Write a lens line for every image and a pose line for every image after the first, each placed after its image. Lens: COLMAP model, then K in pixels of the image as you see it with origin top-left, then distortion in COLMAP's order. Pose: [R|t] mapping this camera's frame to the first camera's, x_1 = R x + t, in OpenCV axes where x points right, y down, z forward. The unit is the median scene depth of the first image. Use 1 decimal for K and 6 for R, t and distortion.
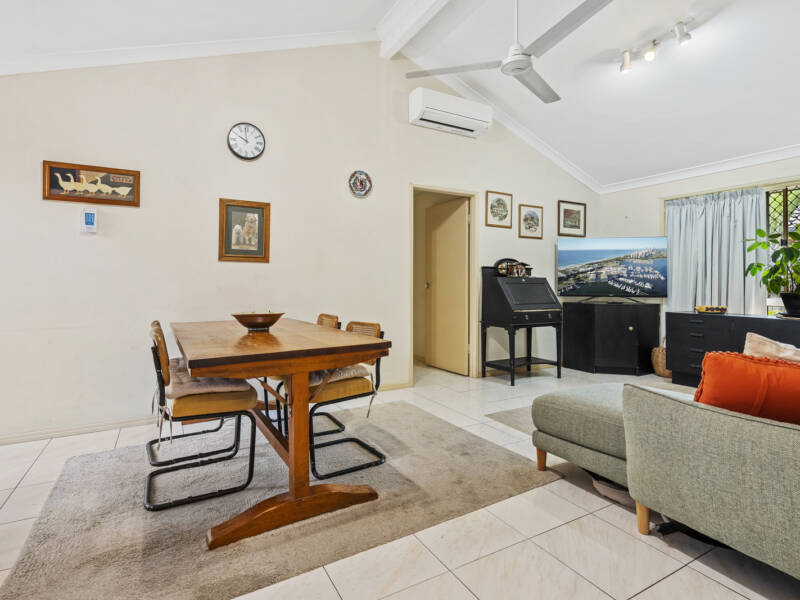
lens RADIAL K [[444.0, 0, 400.0], [0, 444.0, 300.0], [0, 0, 1]] dist [-0.074681, 0.085882]
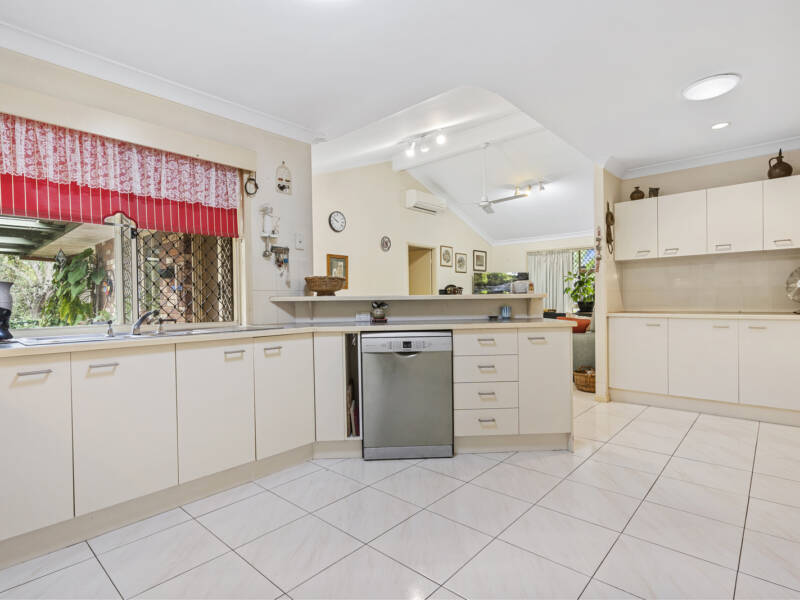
lens RADIAL K [[444.0, 0, 400.0], [0, 444.0, 300.0], [0, 0, 1]] dist [-0.074681, 0.085882]
pose [[0.945374, 0.000923, 0.325985, -0.512979], [0.003576, 0.999906, -0.013202, -0.012013], [-0.325967, 0.013646, 0.945283, -0.578306]]
